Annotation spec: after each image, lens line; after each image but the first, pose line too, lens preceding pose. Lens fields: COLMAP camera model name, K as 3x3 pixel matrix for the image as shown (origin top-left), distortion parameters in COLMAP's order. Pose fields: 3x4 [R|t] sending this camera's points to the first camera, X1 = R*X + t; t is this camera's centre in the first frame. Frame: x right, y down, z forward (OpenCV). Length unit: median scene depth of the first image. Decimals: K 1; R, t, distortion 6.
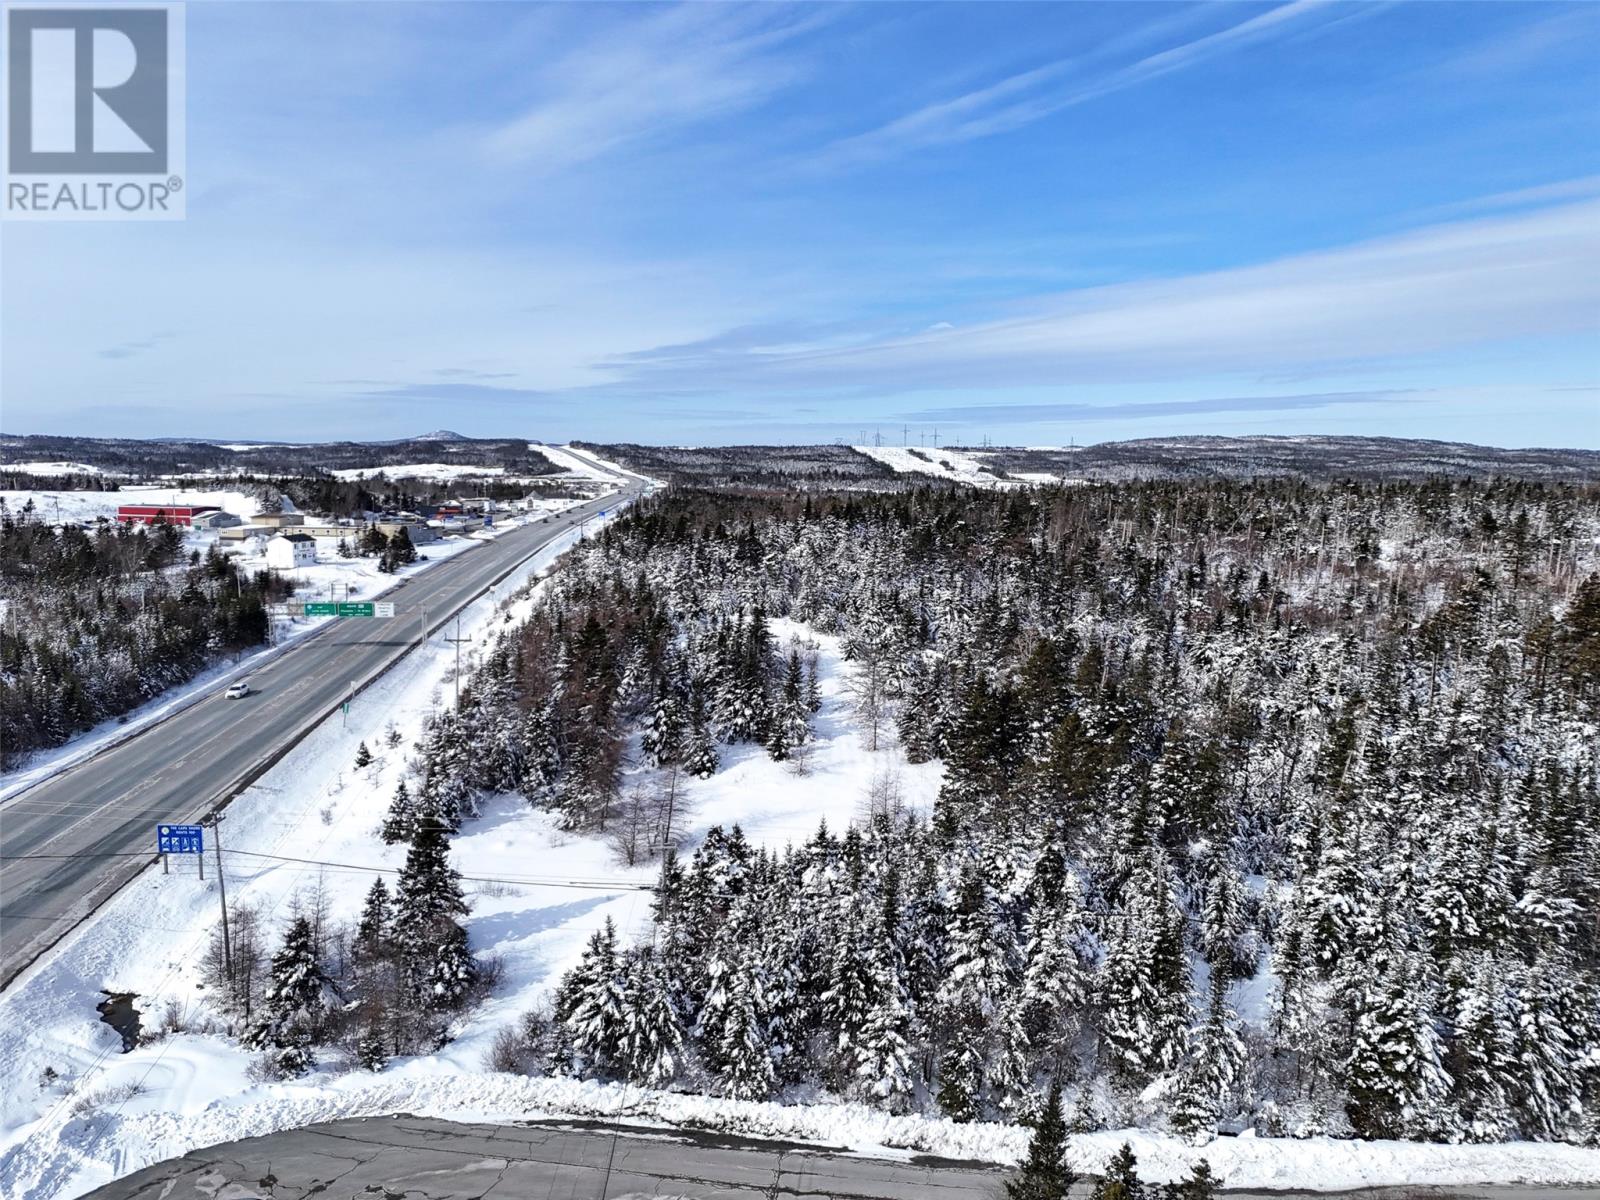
lens RADIAL K [[1151.4, 0, 809.6], [0, 1151.4, 598.9], [0, 0, 1]] dist [0.050356, -0.040957]
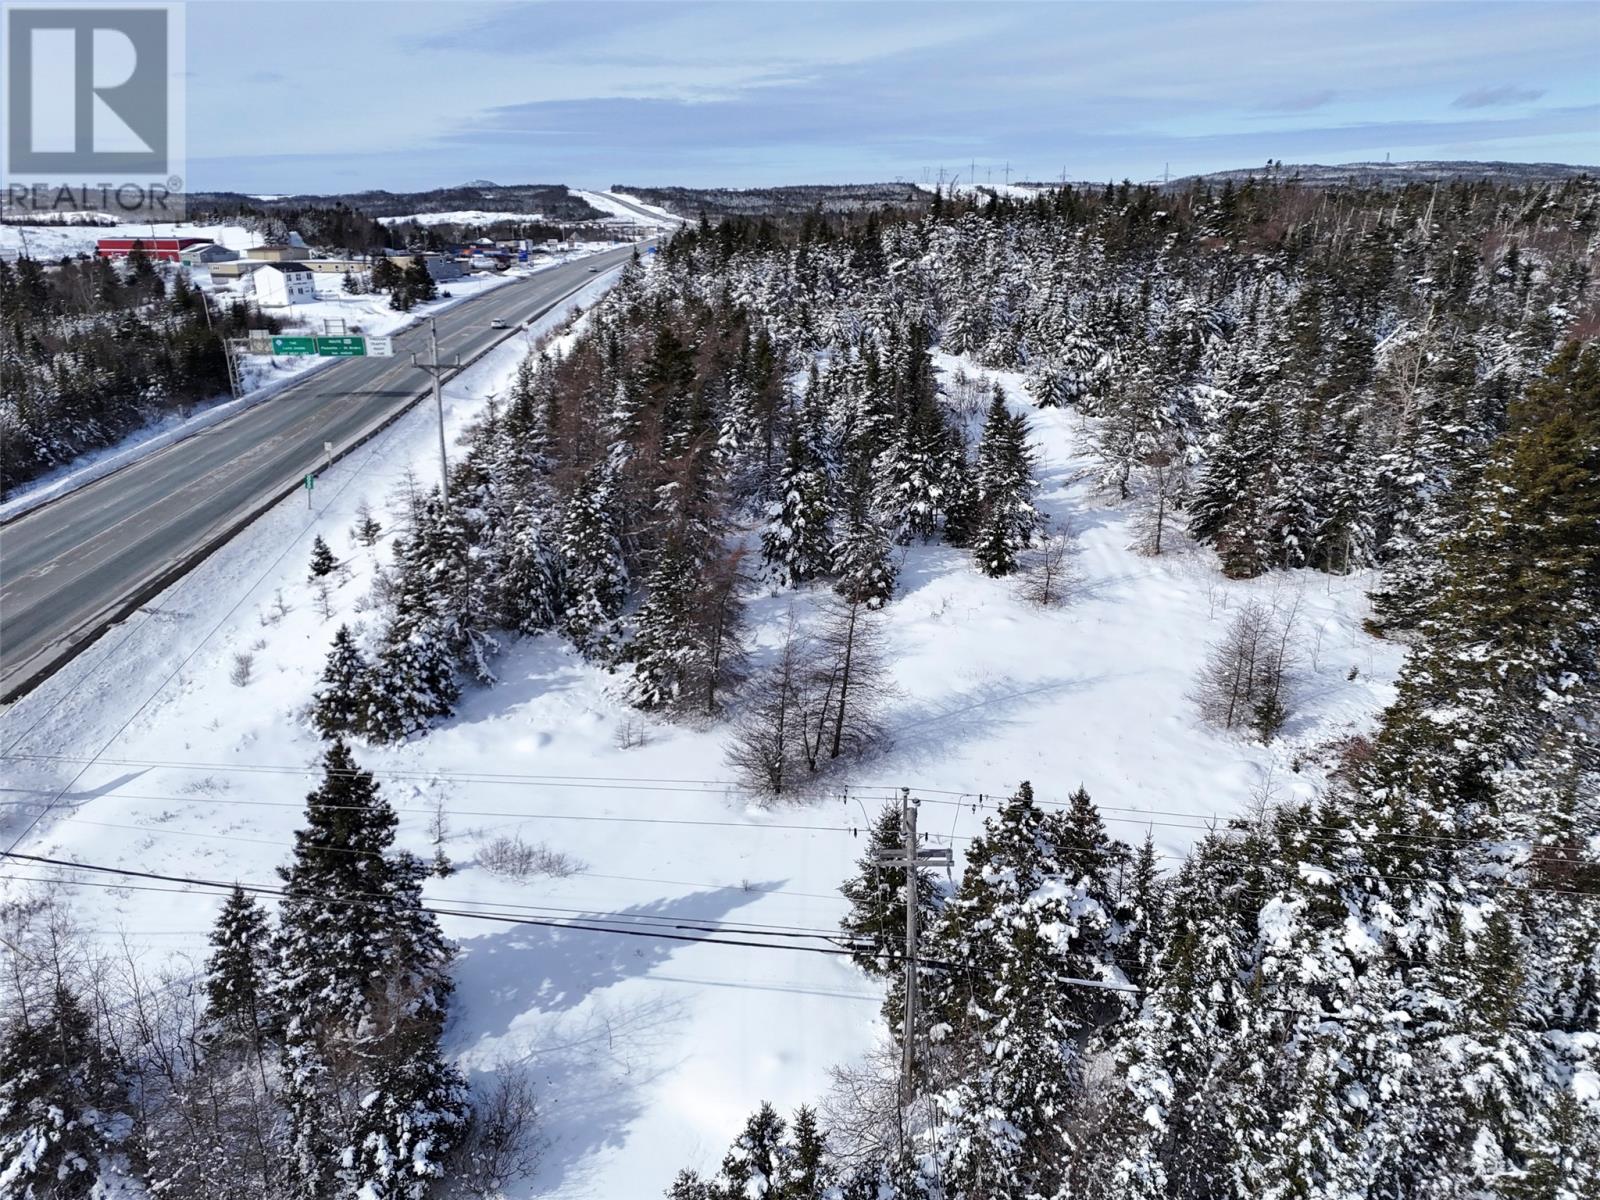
lens RADIAL K [[1134.0, 0, 804.5], [0, 1134.0, 603.5], [0, 0, 1]] dist [0.073786, -0.027826]
pose [[0.998817, -0.001619, -0.048598, -0.096306], [0.011772, 0.977763, 0.209384, 0.032766], [0.047179, -0.209708, 0.976625, 0.429025]]
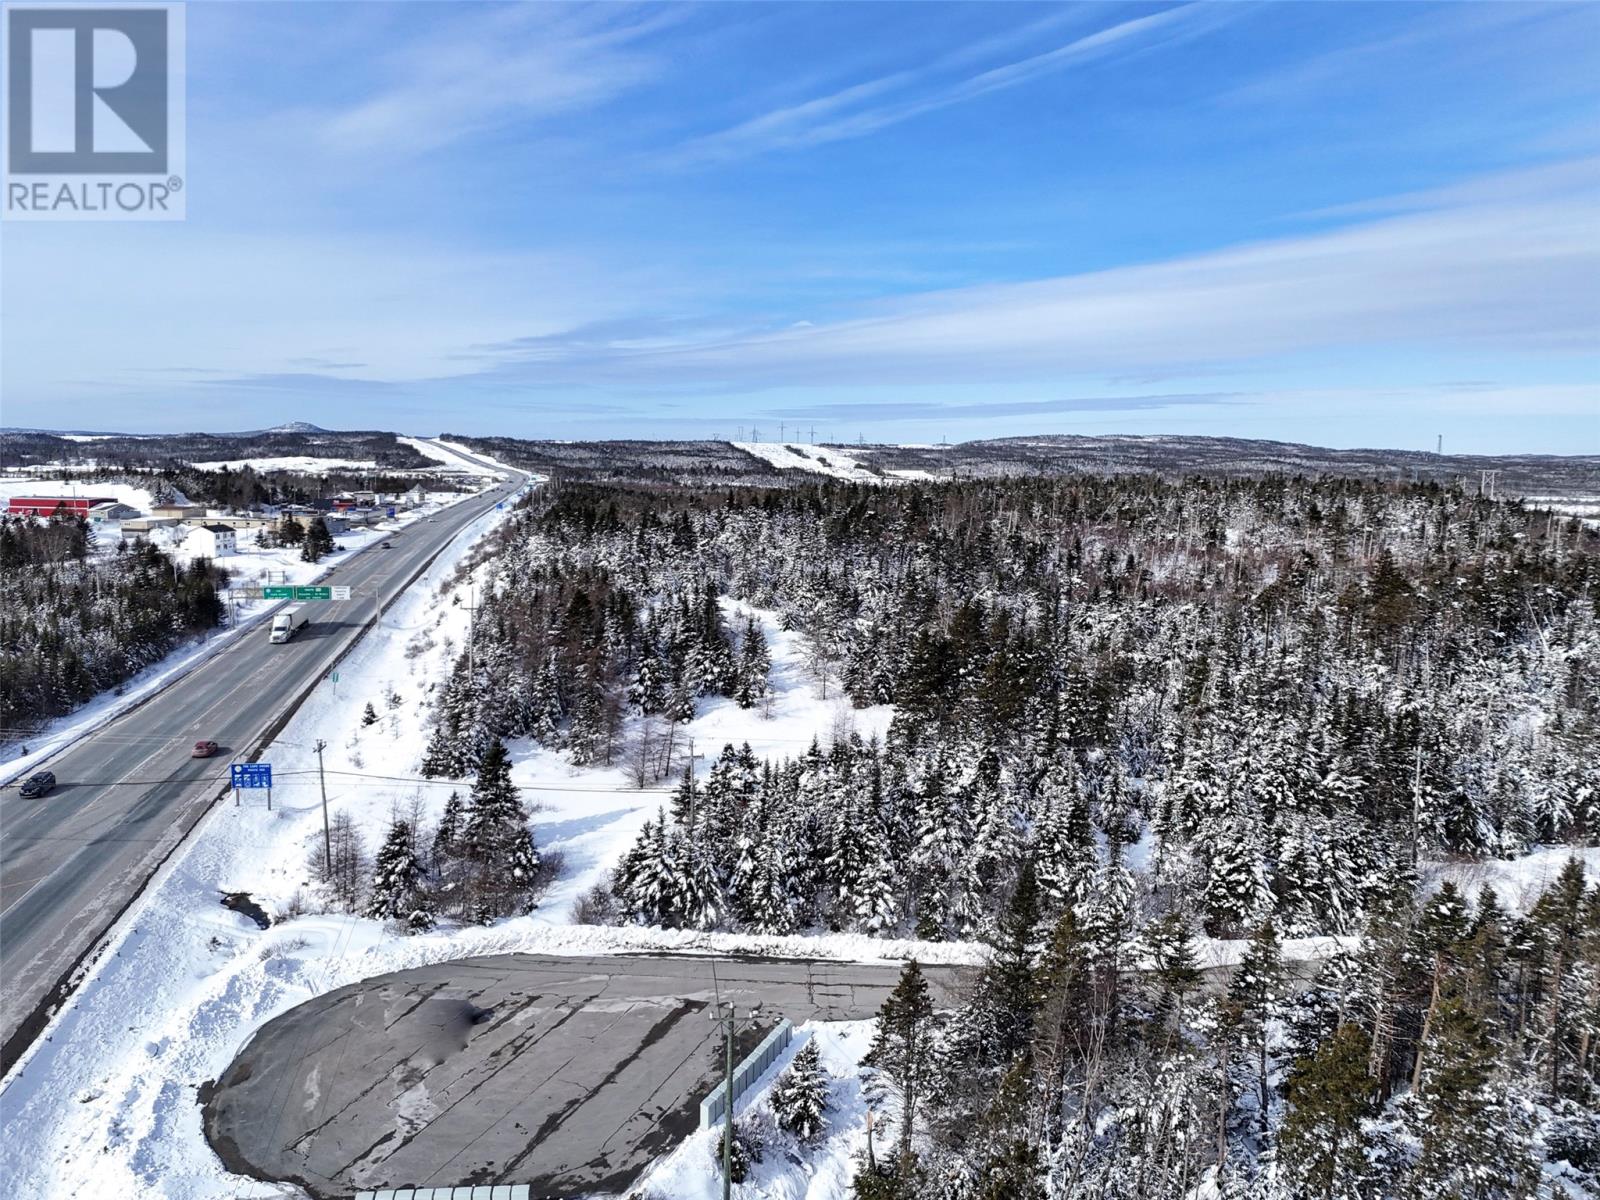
lens RADIAL K [[1151.4, 0, 805.4], [0, 1151.4, 592.2], [0, 0, 1]] dist [0.050356, -0.040957]
pose [[0.994219, -0.006783, 0.107155, -0.091998], [0.007016, 0.999974, -0.001796, 0.022857], [-0.107140, 0.002538, 0.994241, -0.188806]]
